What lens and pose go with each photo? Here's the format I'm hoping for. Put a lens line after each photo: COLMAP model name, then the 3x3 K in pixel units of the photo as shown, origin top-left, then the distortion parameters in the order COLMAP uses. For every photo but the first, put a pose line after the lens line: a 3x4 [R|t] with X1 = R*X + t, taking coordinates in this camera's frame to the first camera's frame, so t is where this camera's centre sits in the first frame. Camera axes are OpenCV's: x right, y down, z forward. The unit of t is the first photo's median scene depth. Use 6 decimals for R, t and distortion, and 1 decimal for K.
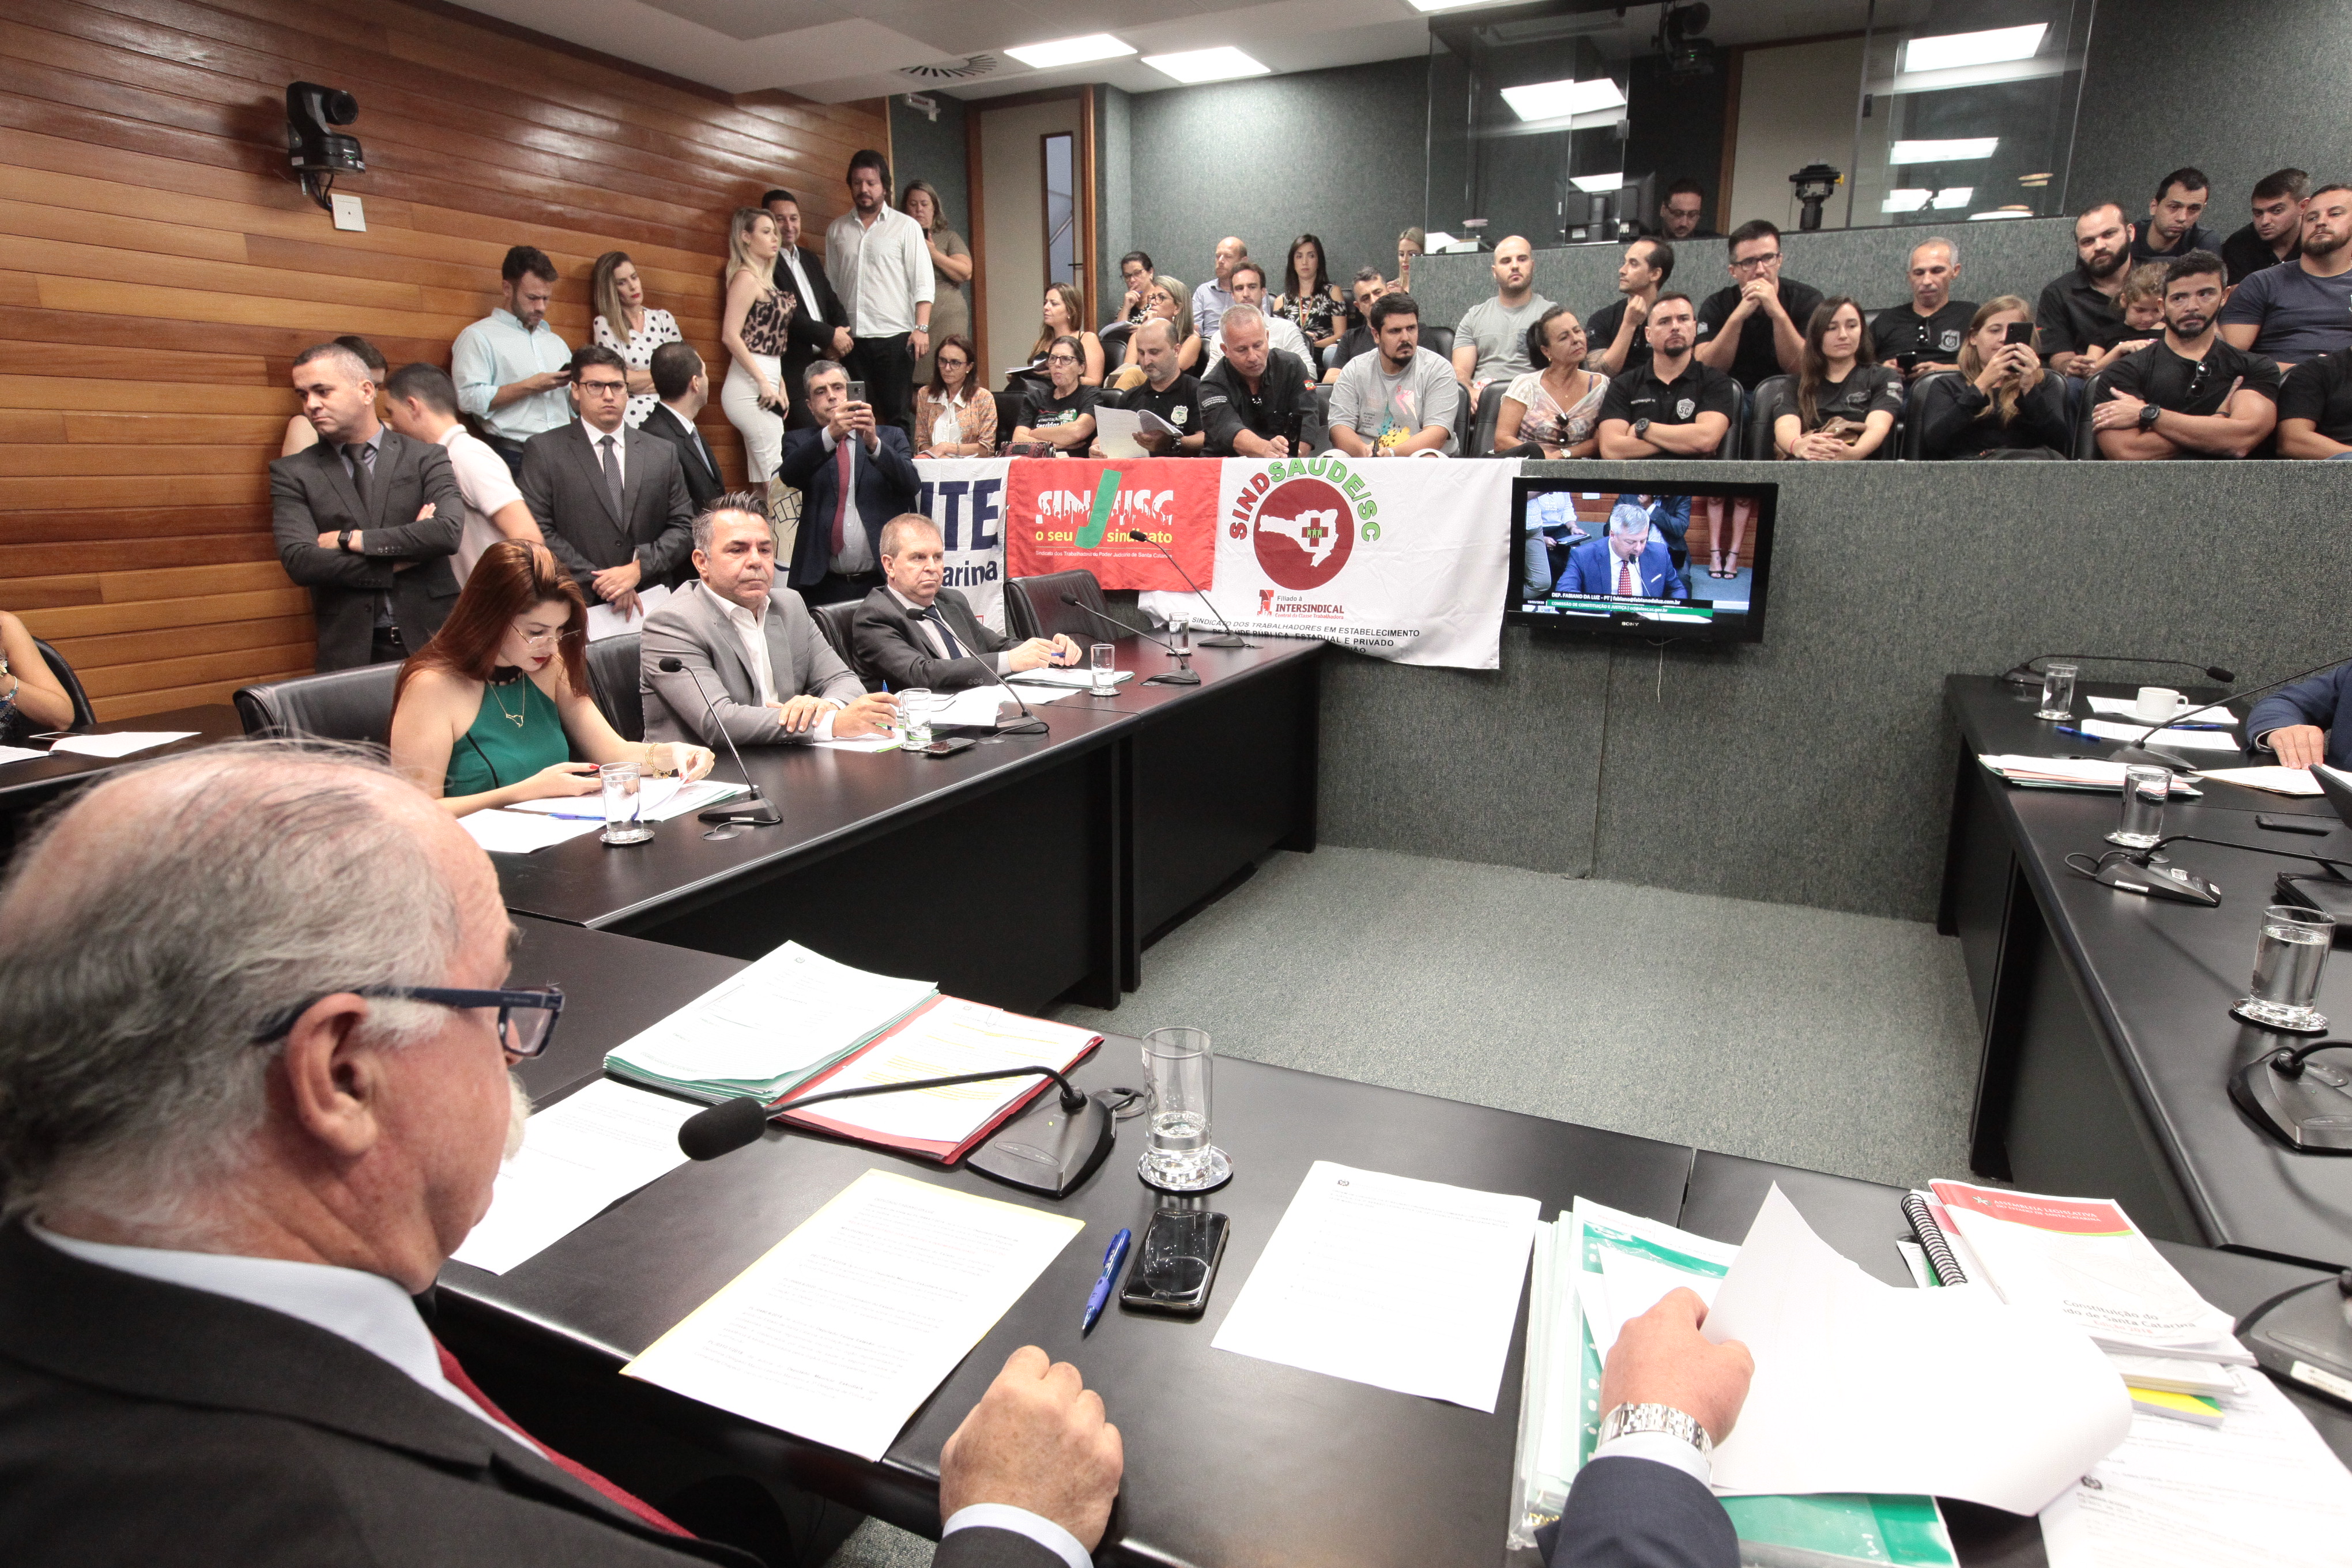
lens RADIAL K [[1372.0, 0, 1185.2], [0, 1372.0, 775.6], [0, 0, 1]] dist [-0.043878, 0.038483]
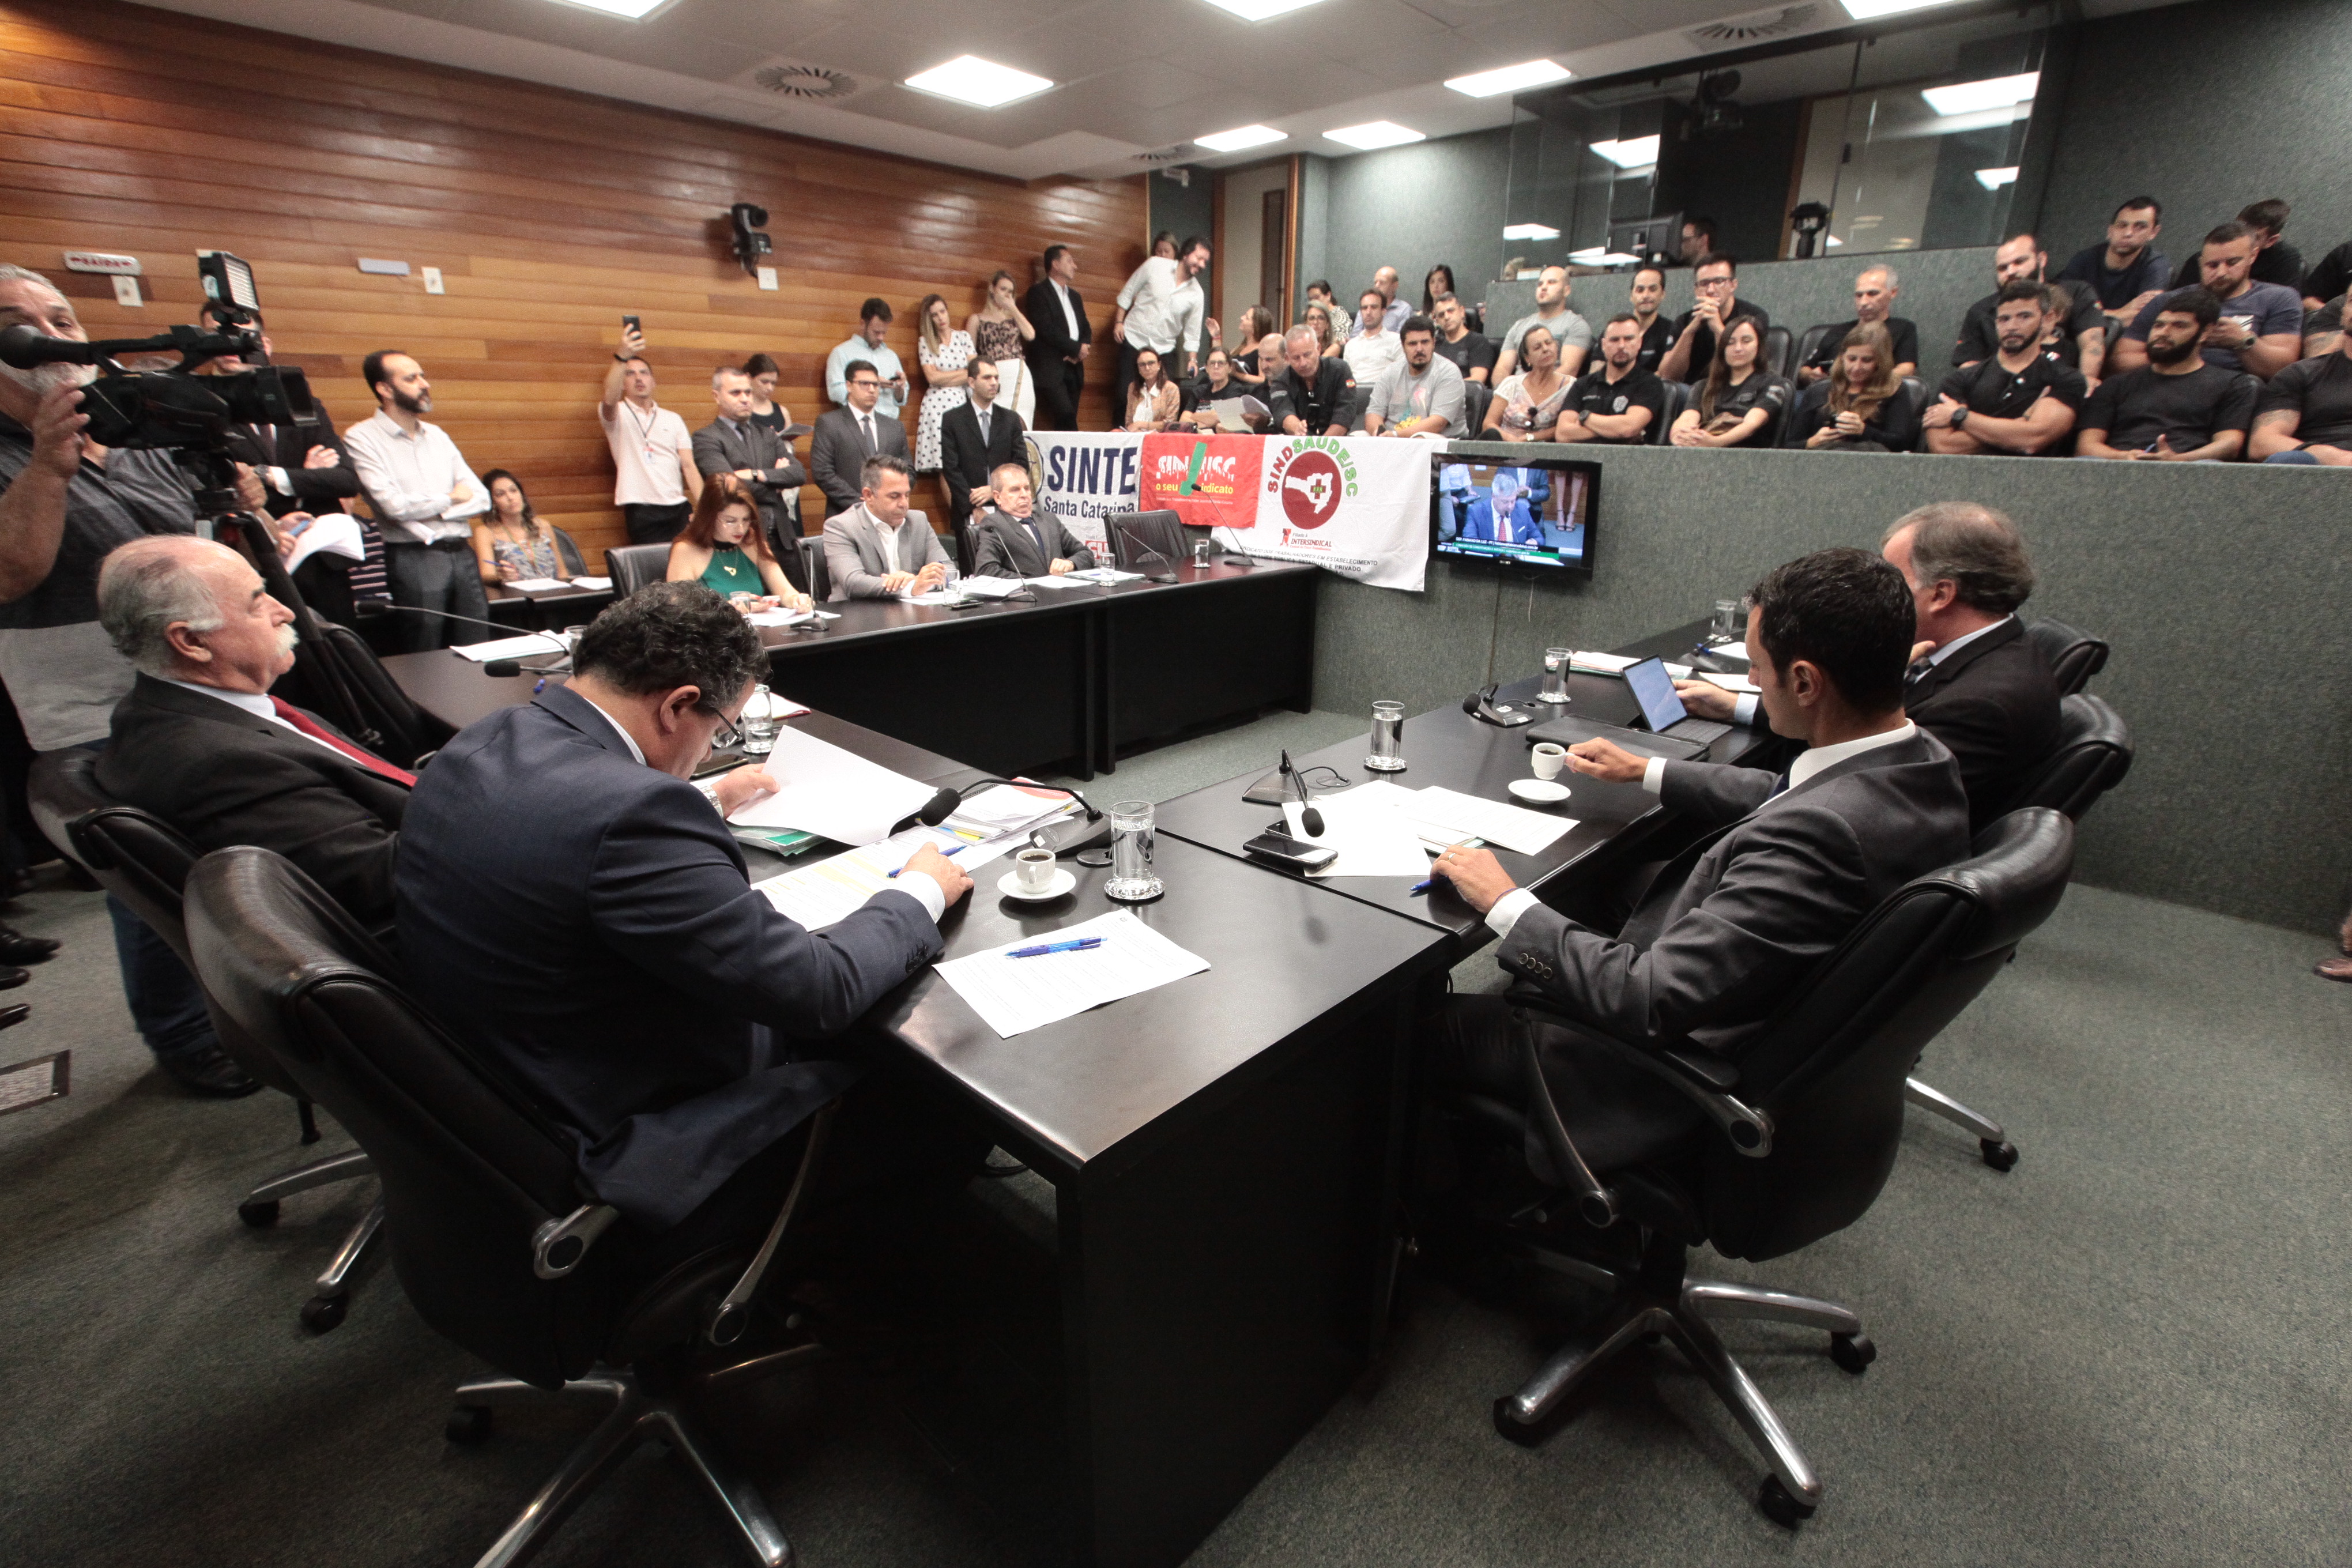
lens RADIAL K [[1076.1, 0, 1174.3], [0, 1076.1, 773.8], [0, 0, 1]] dist [-0.045155, 0.013764]
pose [[0.950178, 0.108900, -0.292065, 0.318790], [-0.084902, 0.991978, 0.093656, 0.026678], [0.299921, -0.064193, 0.951802, -0.138769]]
